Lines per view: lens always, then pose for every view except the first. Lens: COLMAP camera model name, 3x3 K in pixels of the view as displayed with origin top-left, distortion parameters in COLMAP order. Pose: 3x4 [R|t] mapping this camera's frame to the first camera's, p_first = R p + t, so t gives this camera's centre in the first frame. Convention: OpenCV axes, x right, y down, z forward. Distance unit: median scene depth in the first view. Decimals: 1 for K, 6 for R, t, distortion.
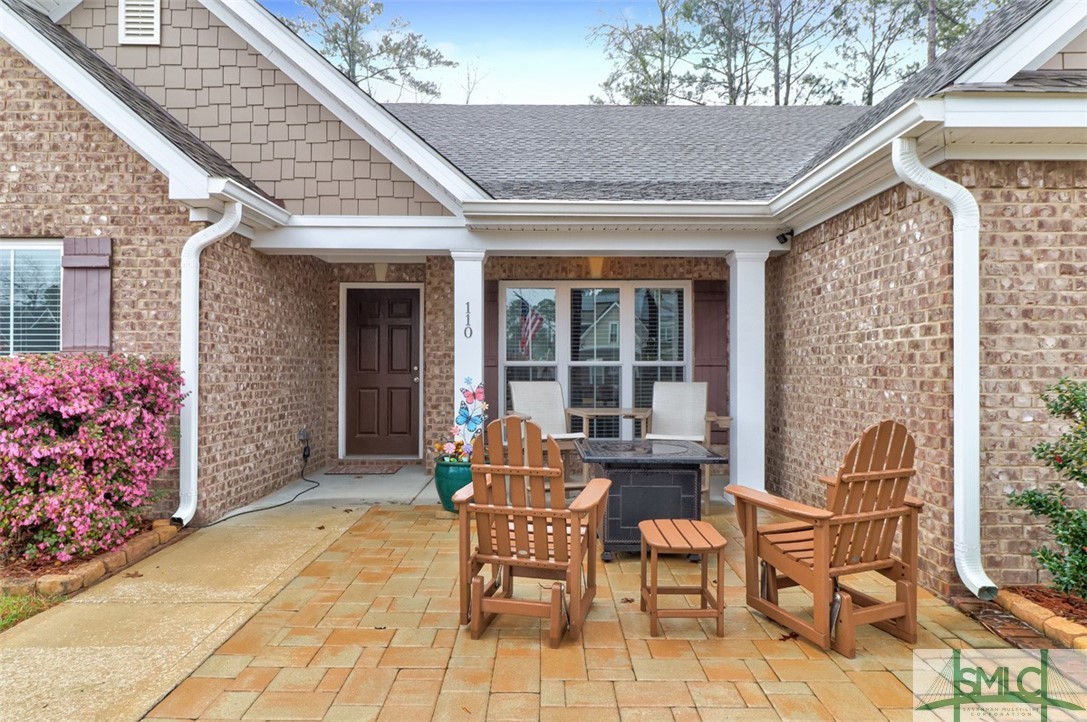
lens RADIAL K [[710.8, 0, 544.0], [0, 710.8, 365.1], [0, 0, 1]] dist [-0.002464, -0.001232]
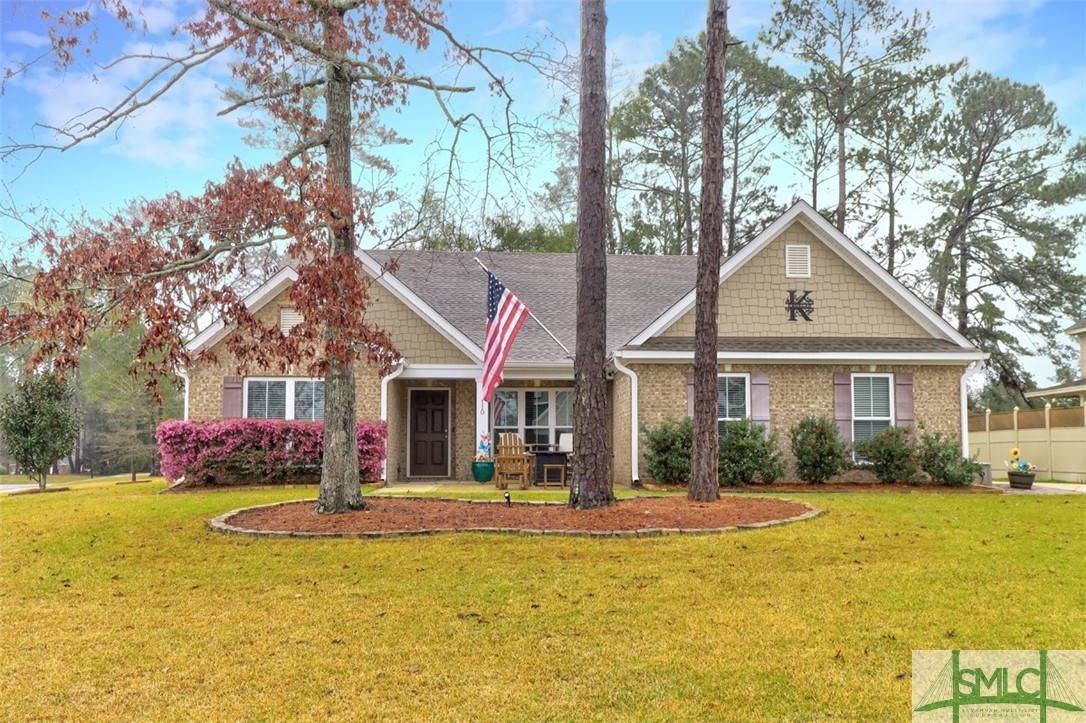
lens RADIAL K [[867.8, 0, 543.2], [0, 867.8, 366.0], [0, 0, 1]] dist [-0.000203, -0.000018]
pose [[0.998497, 0.001891, 0.054776, -0.059057], [0.003728, 0.994747, -0.102299, 0.093248], [-0.054682, 0.102349, 0.993244, -1.820795]]
